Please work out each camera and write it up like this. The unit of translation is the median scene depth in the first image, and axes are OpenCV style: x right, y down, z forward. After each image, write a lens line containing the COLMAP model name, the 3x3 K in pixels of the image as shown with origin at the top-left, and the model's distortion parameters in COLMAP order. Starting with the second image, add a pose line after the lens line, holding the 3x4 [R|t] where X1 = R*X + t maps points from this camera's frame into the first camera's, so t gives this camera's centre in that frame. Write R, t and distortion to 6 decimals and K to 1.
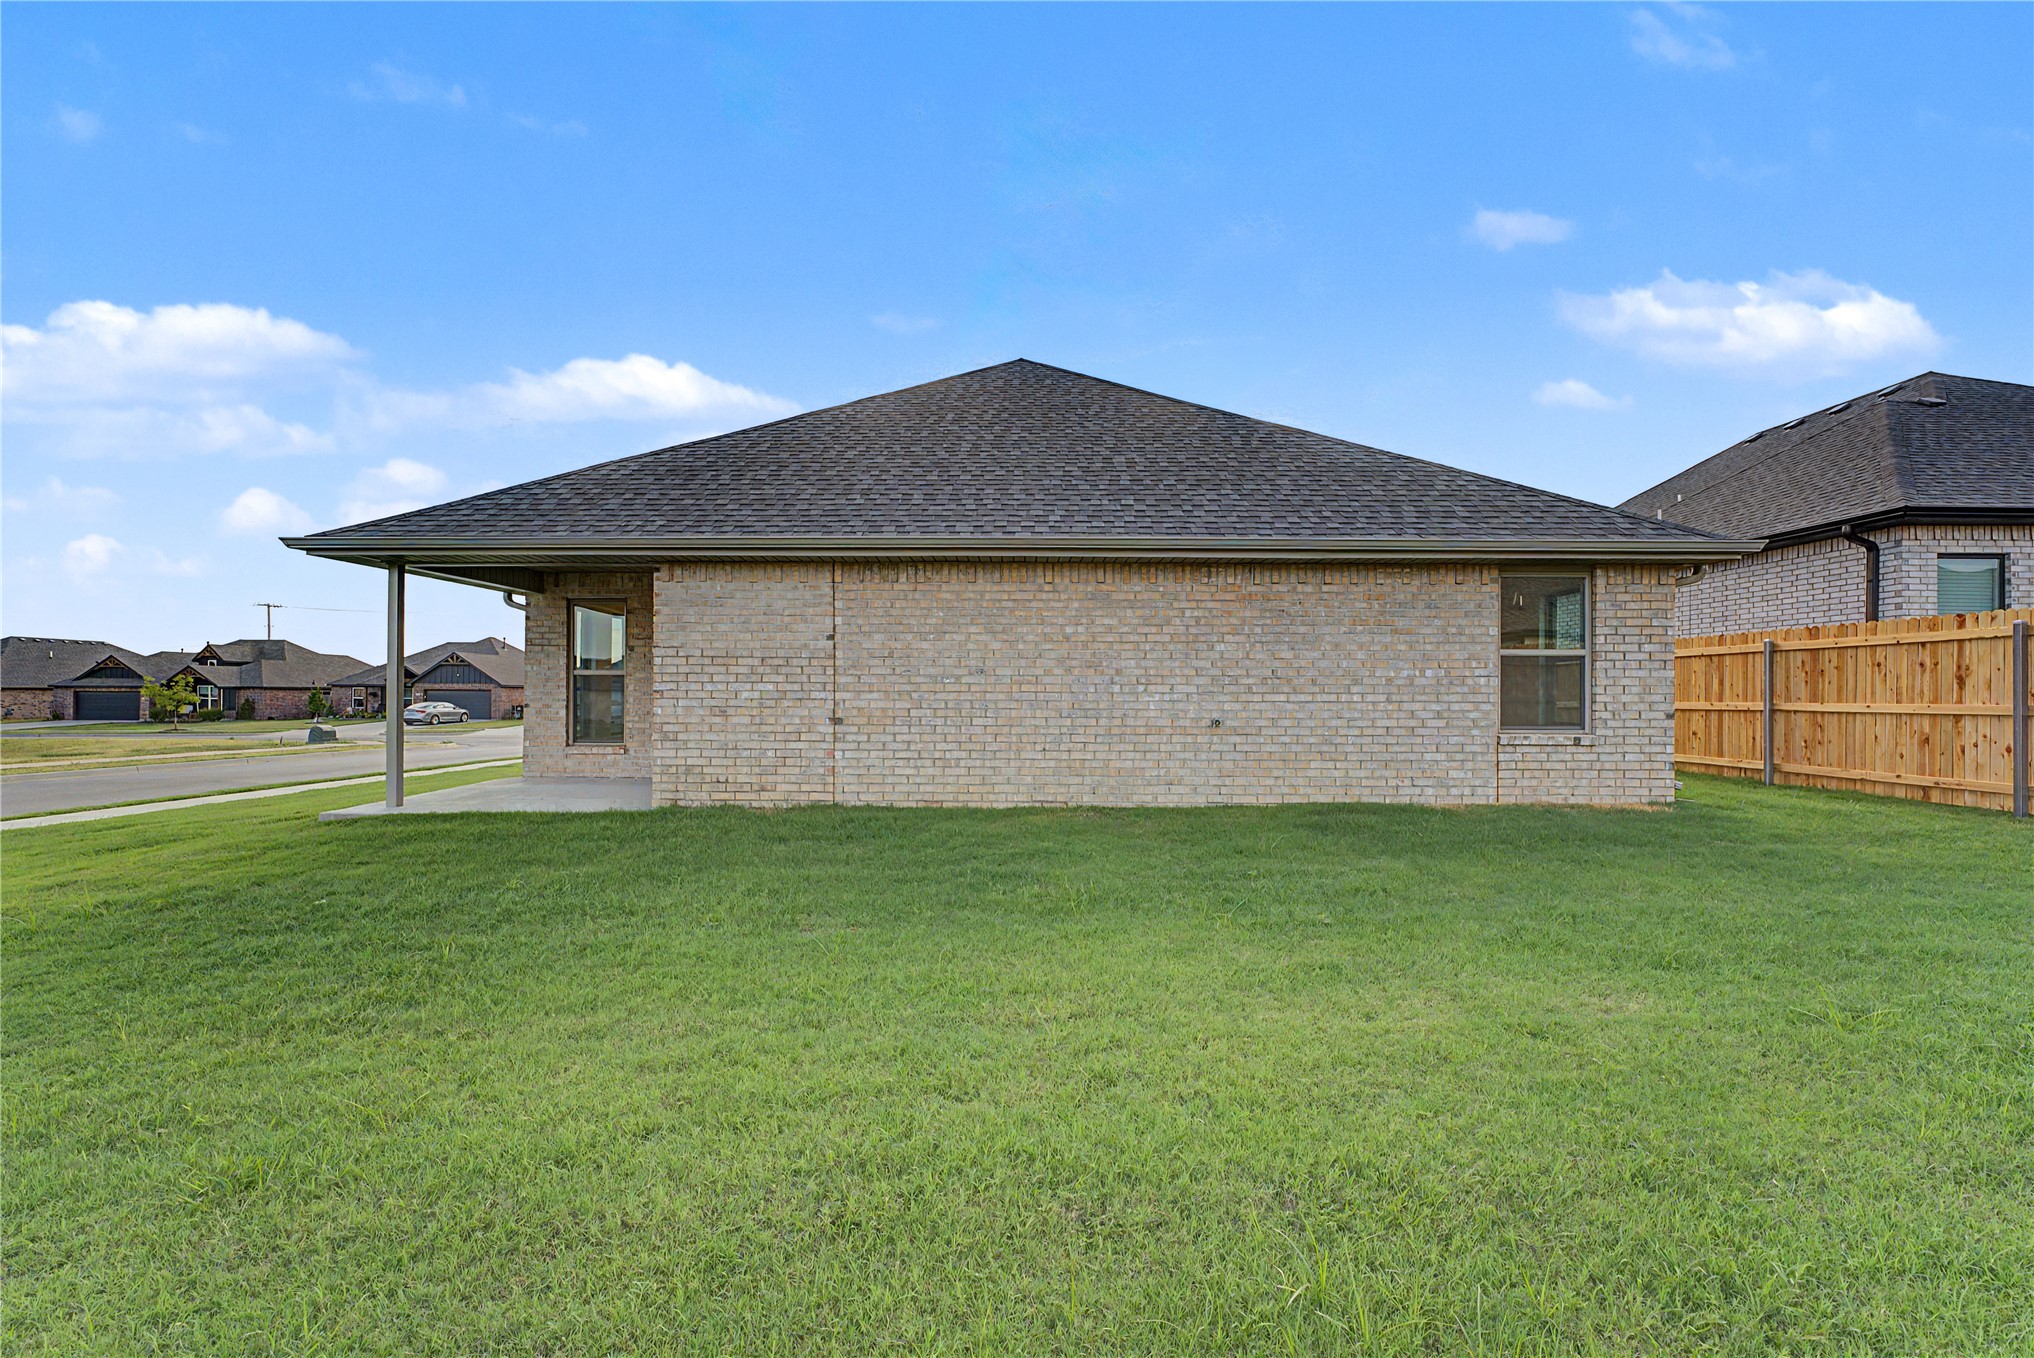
lens RADIAL K [[825.2, 0, 1011.1], [0, 825.2, 686.9], [0, 0, 1]] dist [-0.002159, -0.000117]
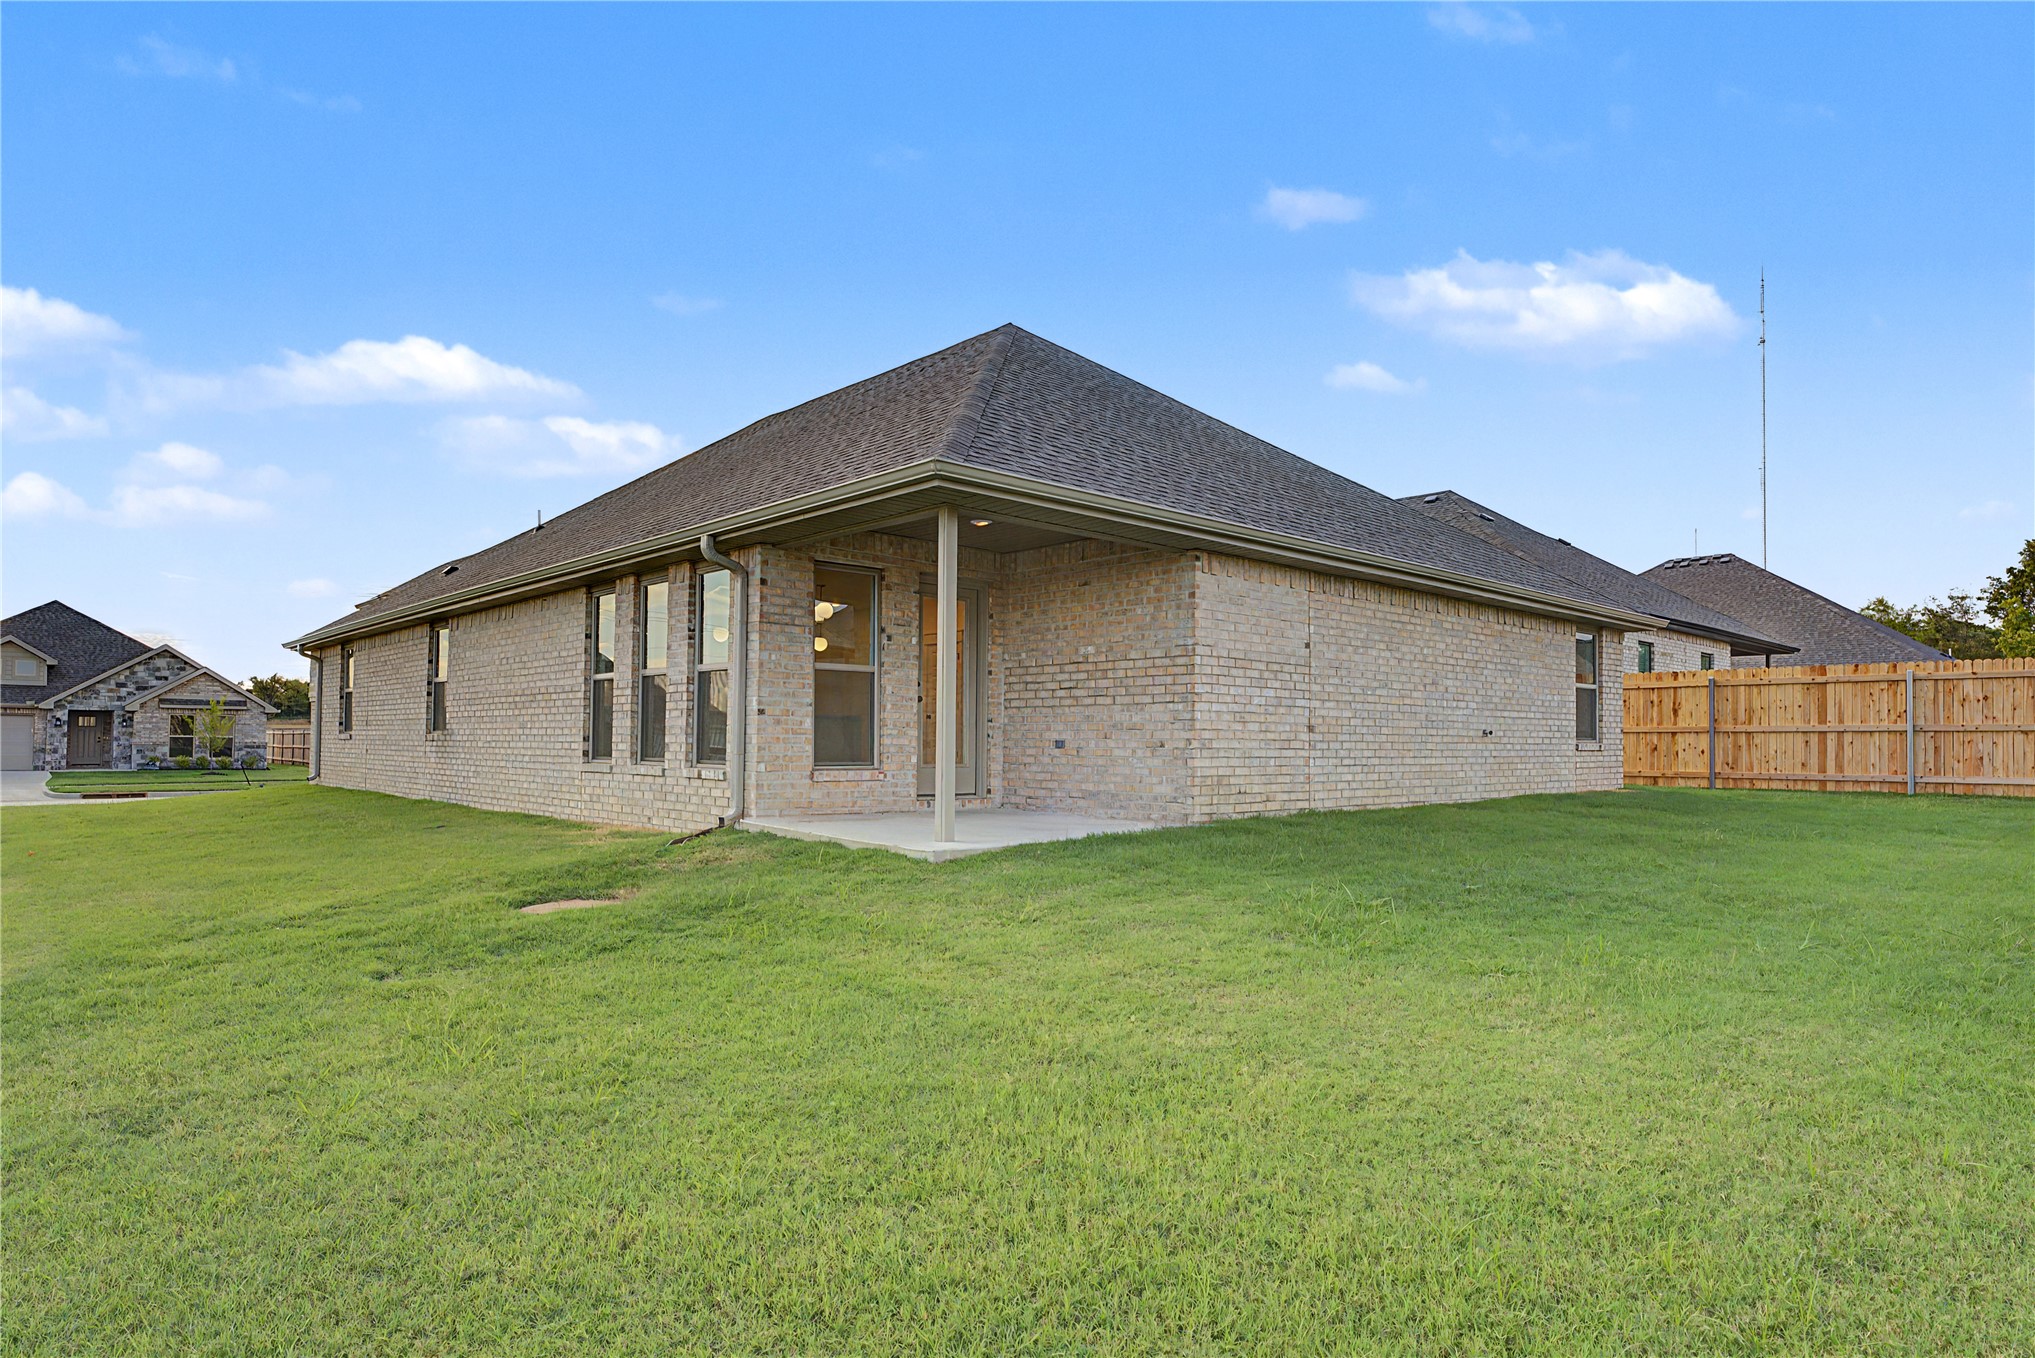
lens RADIAL K [[1112.3, 0, 1012.2], [0, 1112.3, 718.4], [0, 0, 1]] dist [-0.002696, -0.000384]
pose [[0.740516, 0.015347, 0.671863, -1.390251], [-0.015866, 0.999860, -0.005352, 0.041377], [-0.671851, -0.006697, 0.740656, 0.239148]]
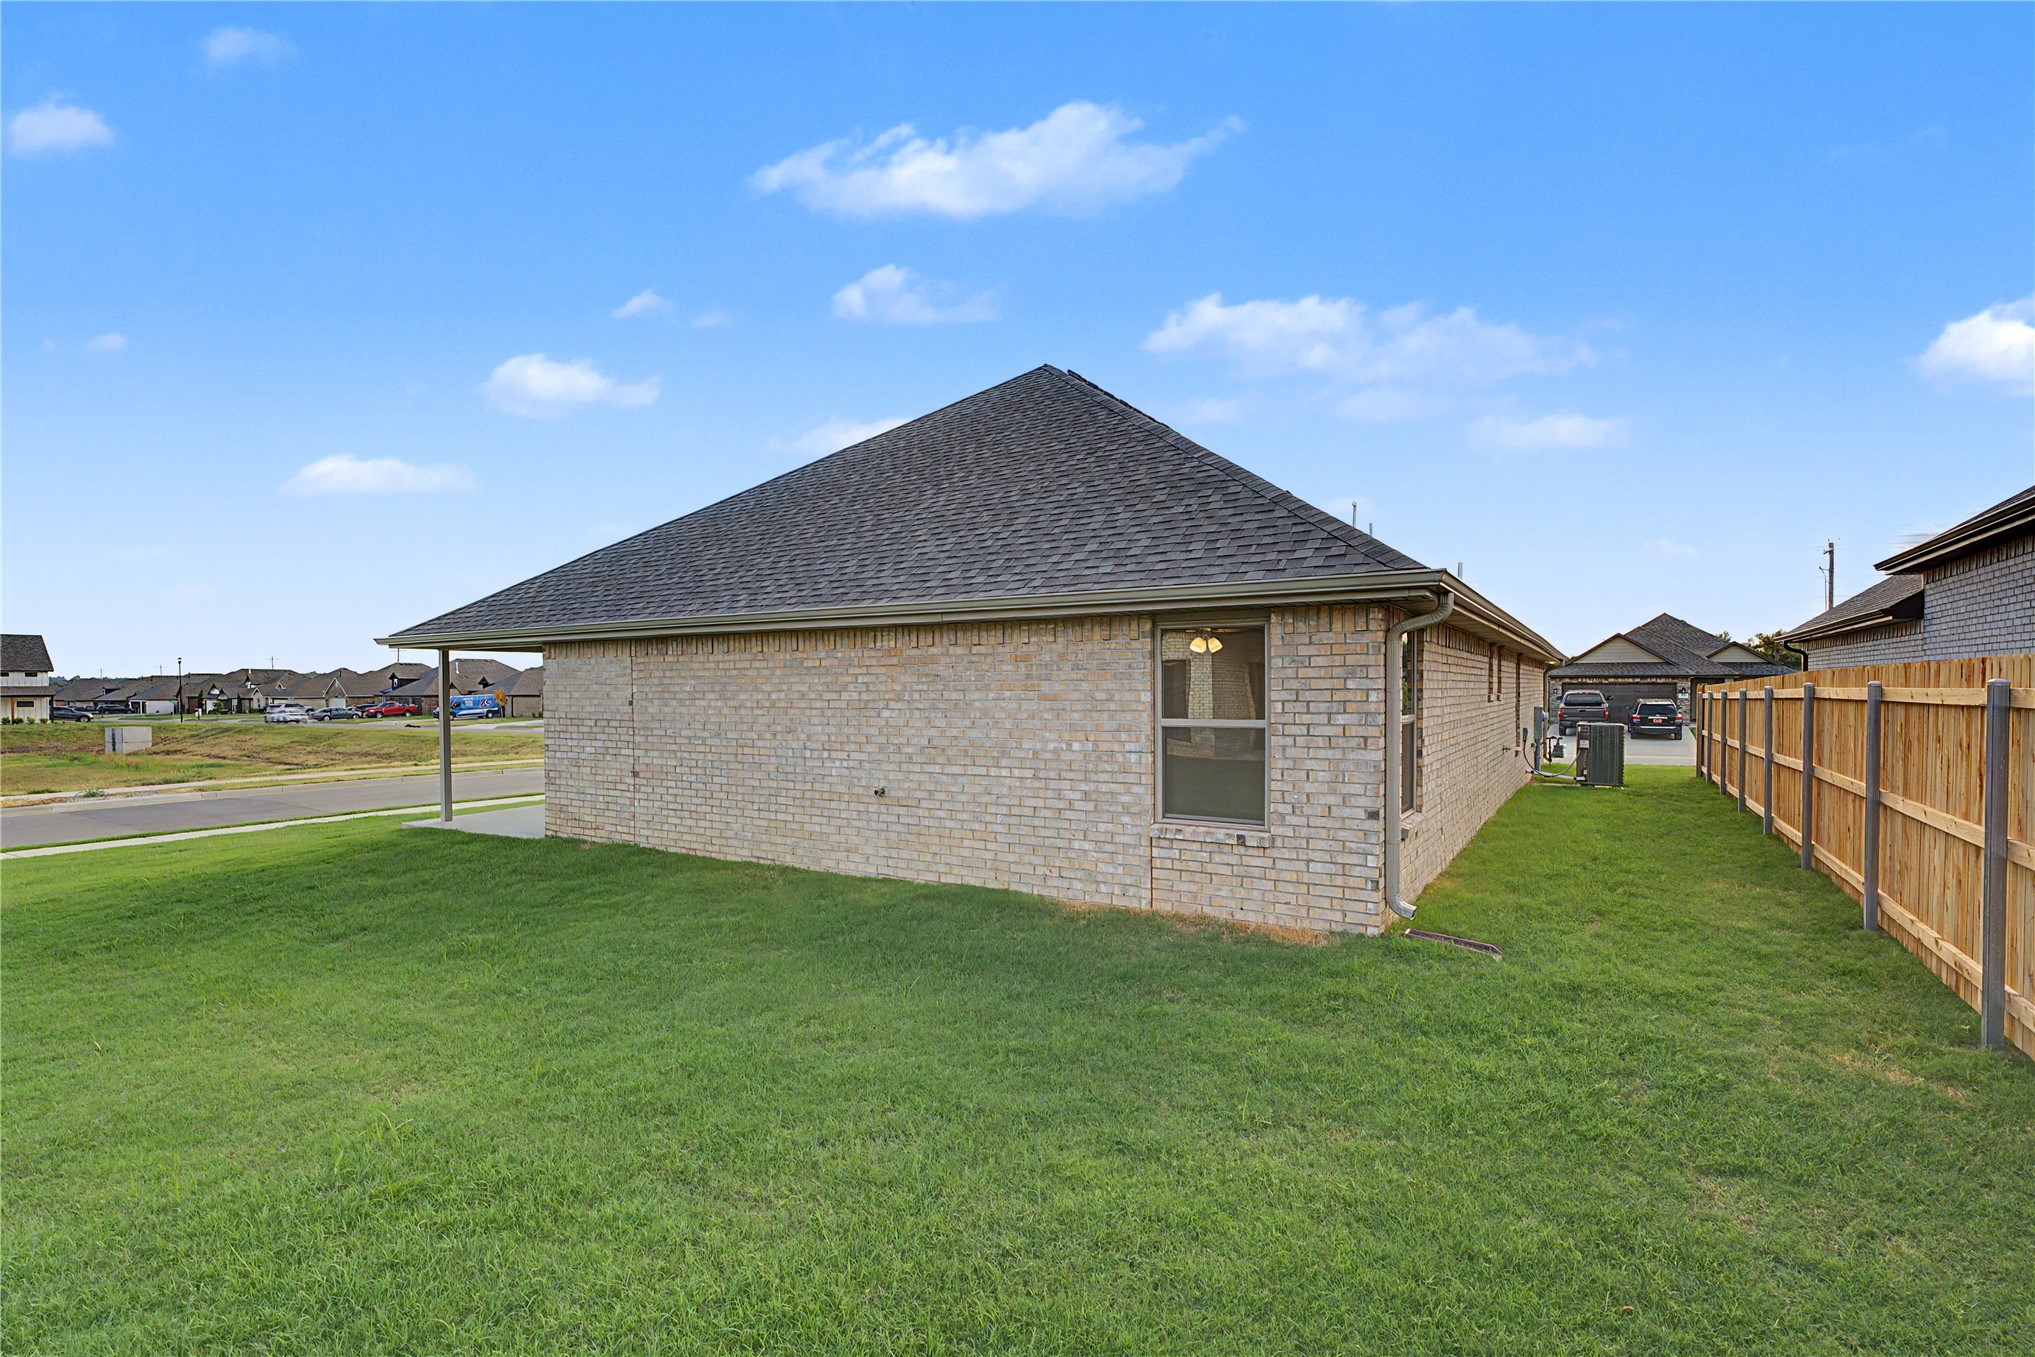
lens RADIAL K [[981.3, 0, 1022.8], [0, 981.3, 690.6], [0, 0, 1]] dist [0.000264, -0.000197]
pose [[0.843118, -0.004849, -0.537706, 1.004425], [0.015609, 0.999759, 0.015460, -0.090774], [0.537501, -0.021428, 0.842991, 0.120540]]
